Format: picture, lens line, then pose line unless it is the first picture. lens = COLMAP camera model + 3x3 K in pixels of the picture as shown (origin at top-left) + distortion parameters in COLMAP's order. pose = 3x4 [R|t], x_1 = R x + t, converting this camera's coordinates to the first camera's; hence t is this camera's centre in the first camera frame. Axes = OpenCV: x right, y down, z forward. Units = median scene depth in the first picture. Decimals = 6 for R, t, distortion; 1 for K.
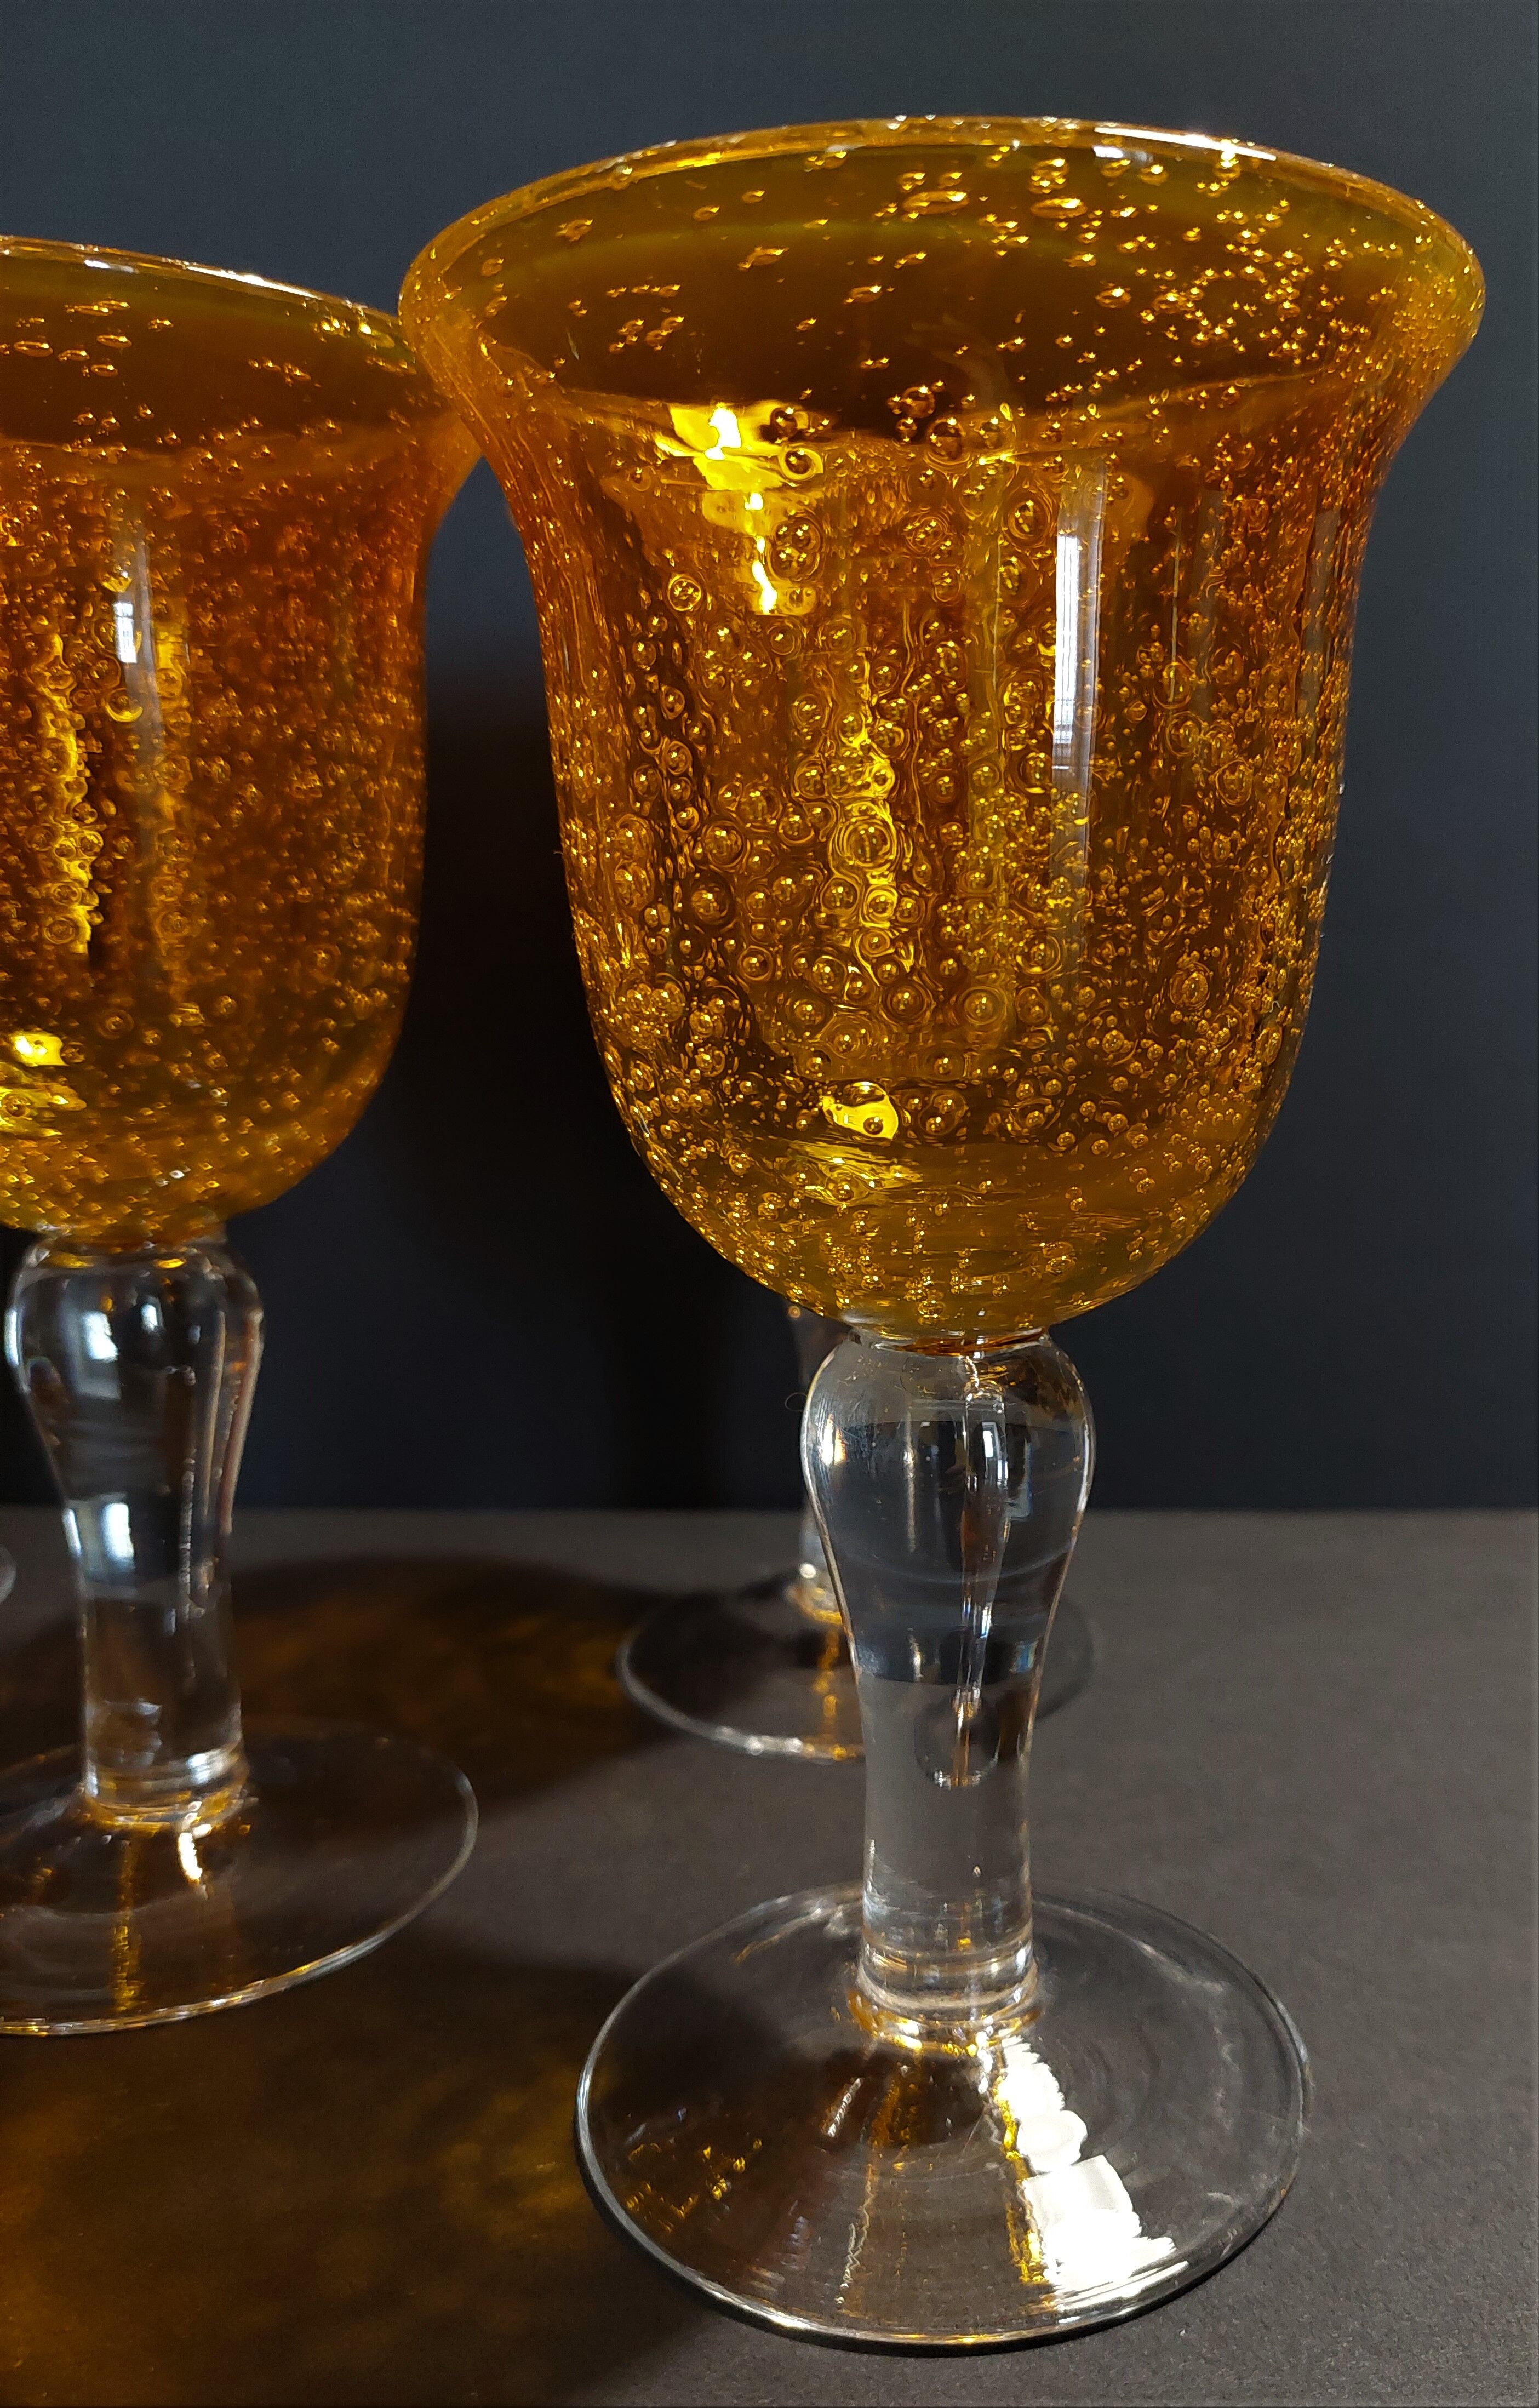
lens RADIAL K [[1729.6, 0, 767.6], [0, 1729.6, 1202.0], [0, 0, 1]] dist [-0.008429, -0.000712]
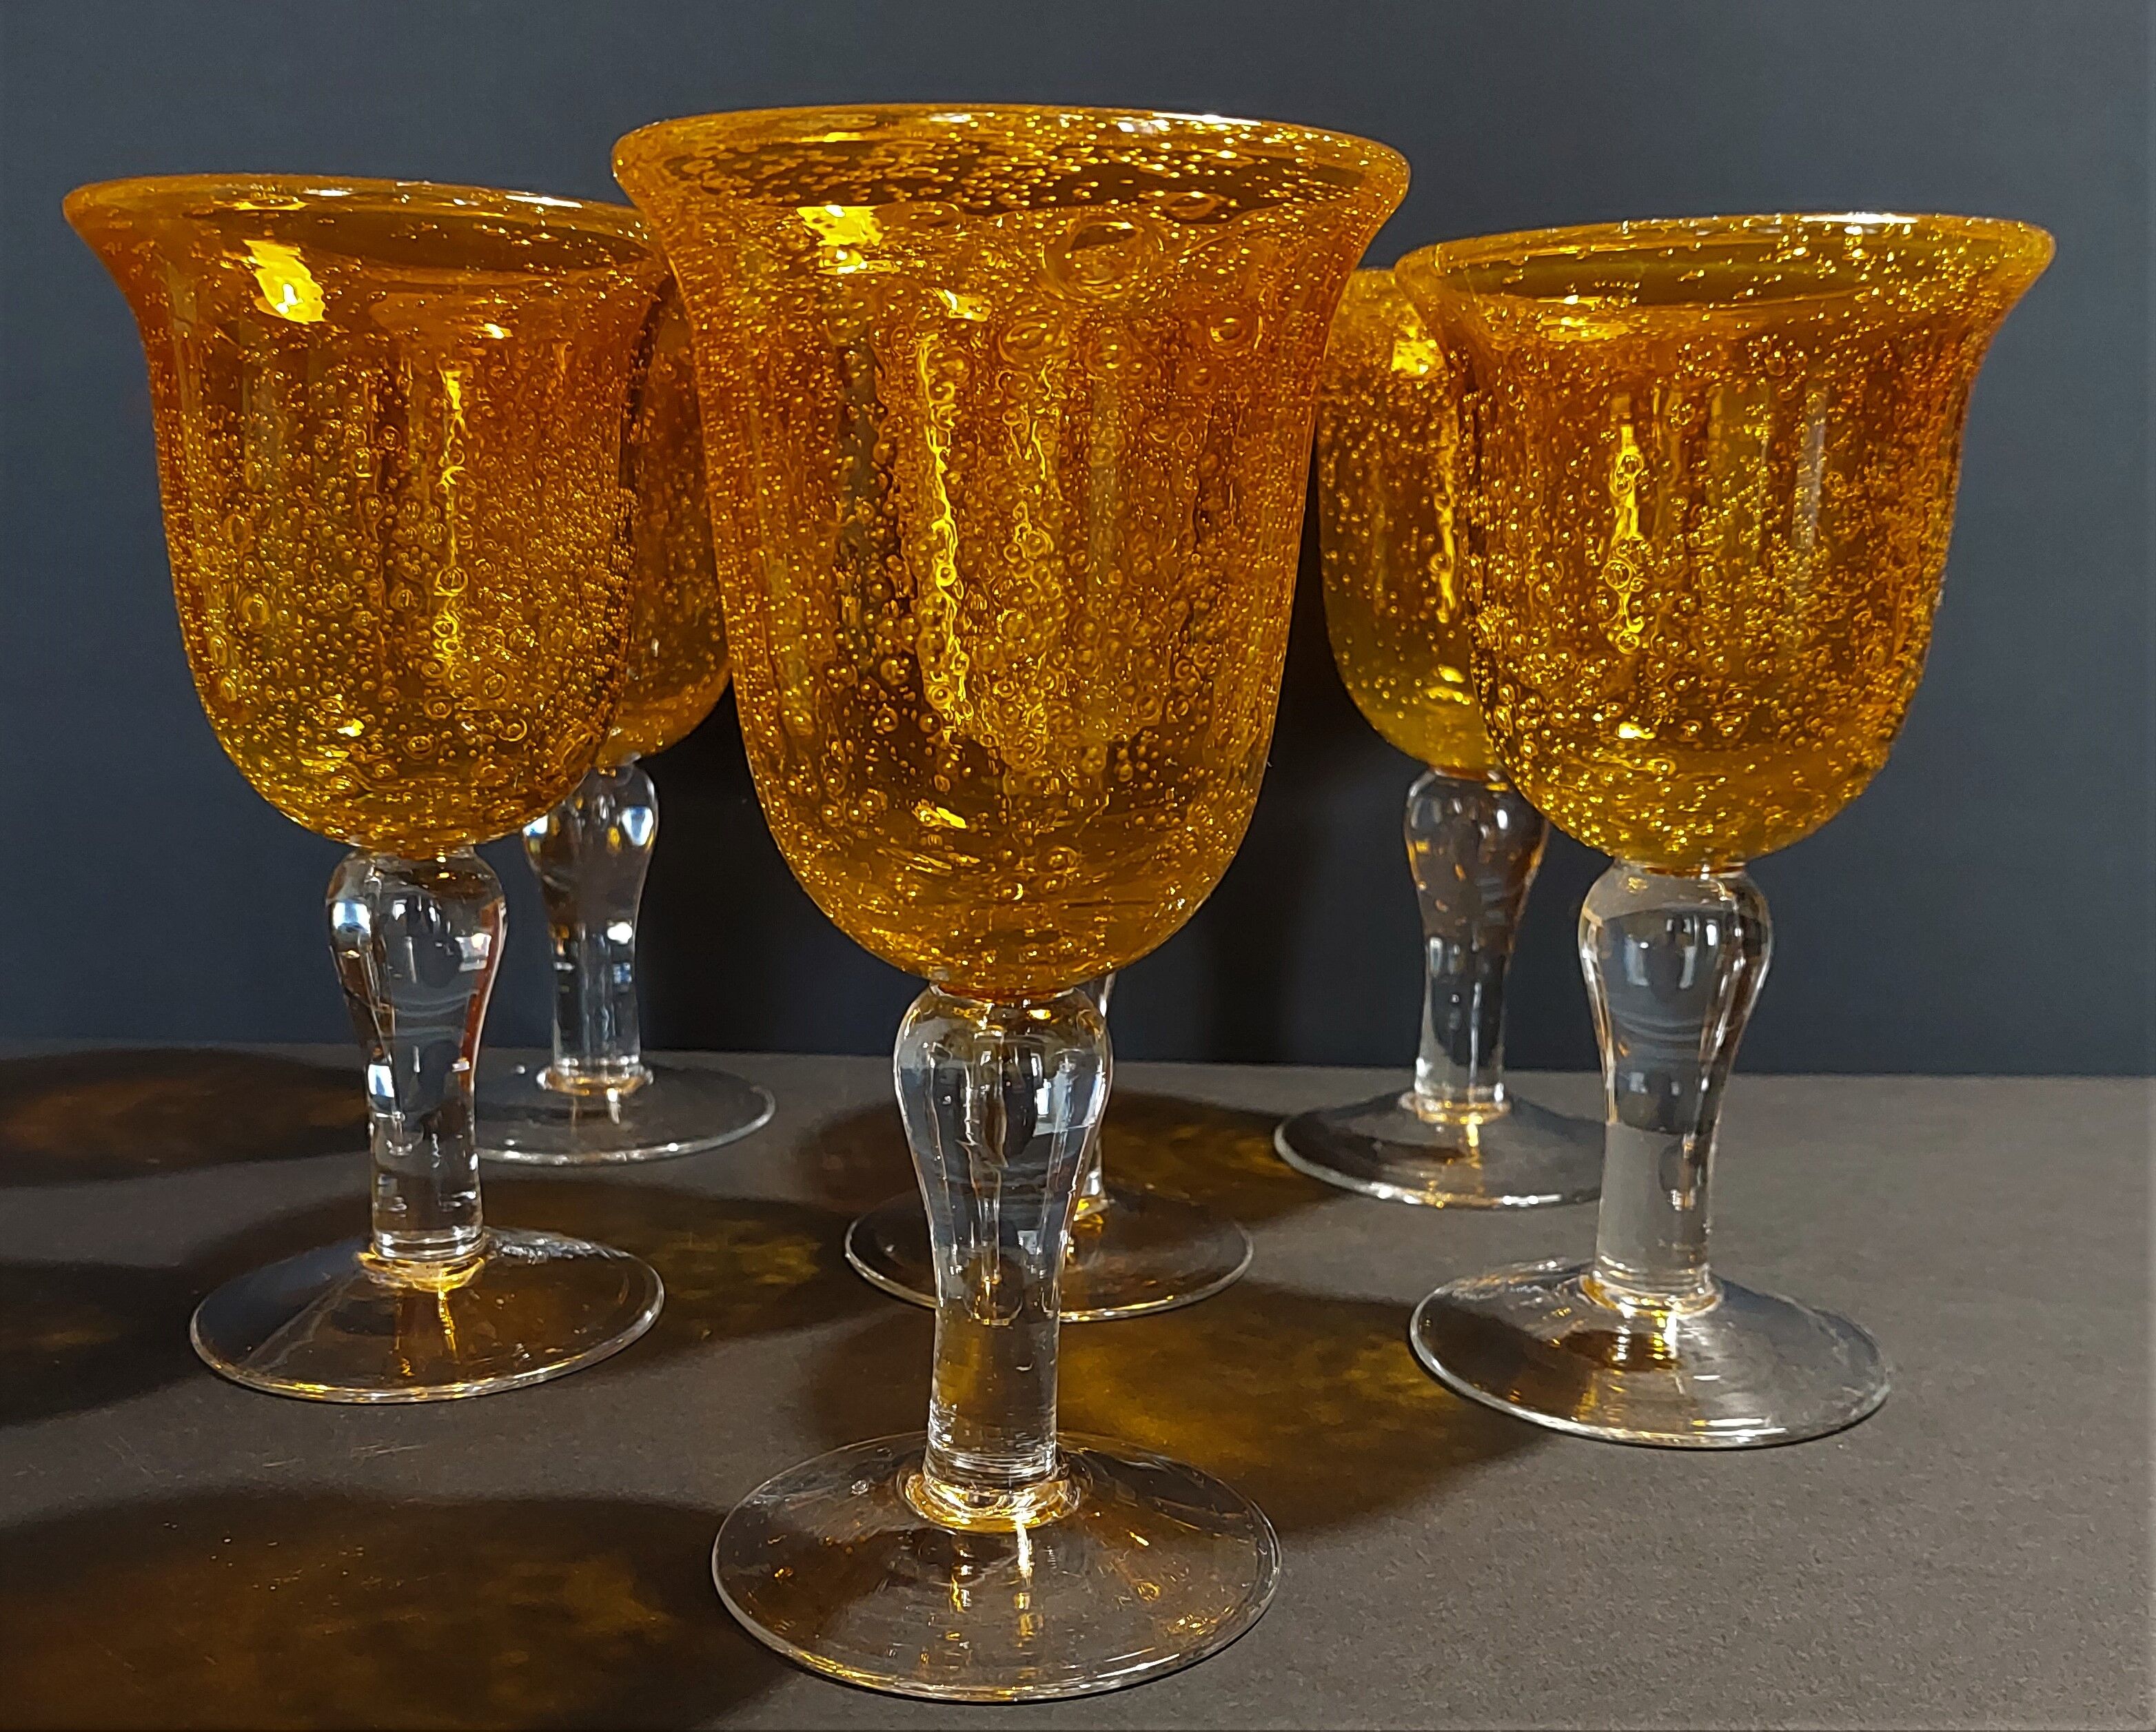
lens RADIAL K [[1753.8, 0, 1067.6], [0, 1753.8, 865.0], [0, 0, 1]] dist [0.000040, -0.002809]
pose [[0.999335, 0.014509, -0.033446, -0.587837], [-0.013820, 0.999690, 0.020715, 0.071550], [0.033736, -0.020239, 0.999226, -0.928686]]
